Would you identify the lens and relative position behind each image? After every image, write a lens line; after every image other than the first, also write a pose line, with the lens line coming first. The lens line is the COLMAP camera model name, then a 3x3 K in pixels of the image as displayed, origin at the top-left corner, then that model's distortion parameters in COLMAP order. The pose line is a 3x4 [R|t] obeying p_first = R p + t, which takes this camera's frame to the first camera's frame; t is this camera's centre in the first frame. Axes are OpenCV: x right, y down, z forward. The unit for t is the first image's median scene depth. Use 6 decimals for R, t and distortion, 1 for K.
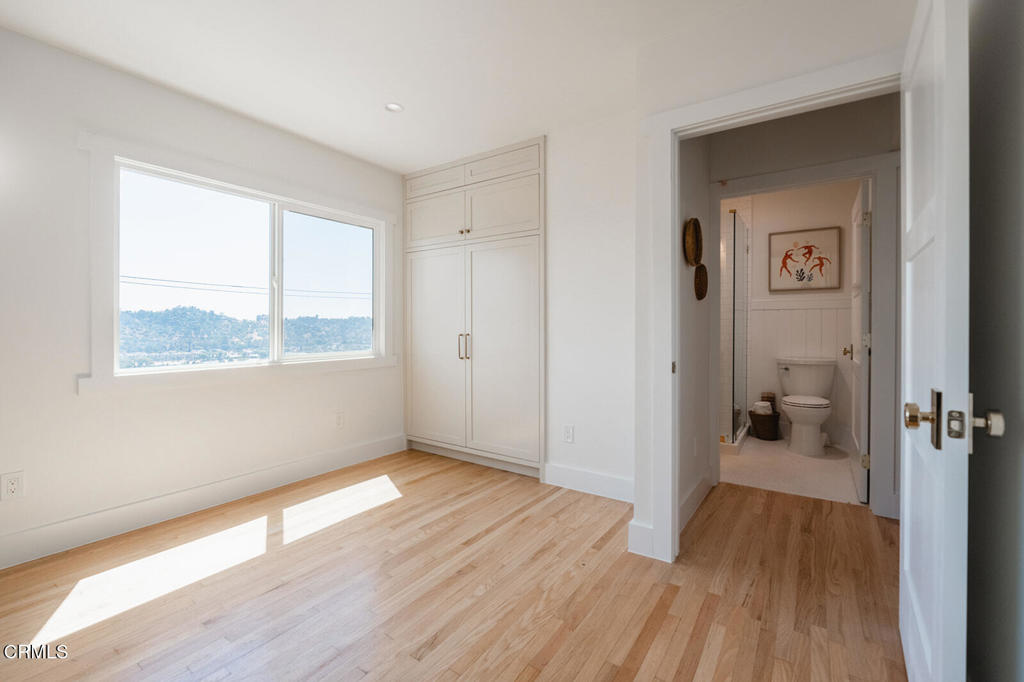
lens RADIAL K [[434.6, 0, 515.8], [0, 434.6, 333.0], [0, 0, 1]] dist [-0.003703, 0.000297]
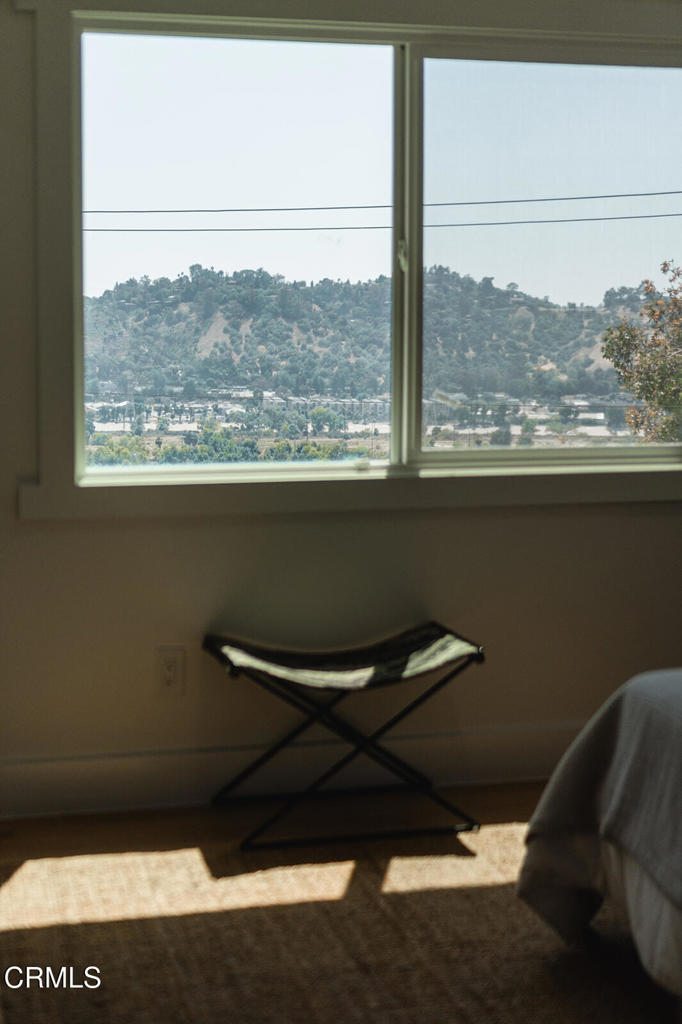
lens RADIAL K [[1548.4, 0, 337.6], [0, 1548.4, 507.7], [0, 0, 1]] dist [-0.052845, 0.000000]
pose [[0.763766, 0.076188, -0.640981, 0.335355], [-0.010500, 0.994345, 0.105678, -0.051288], [0.645408, -0.073983, 0.760247, -0.084132]]
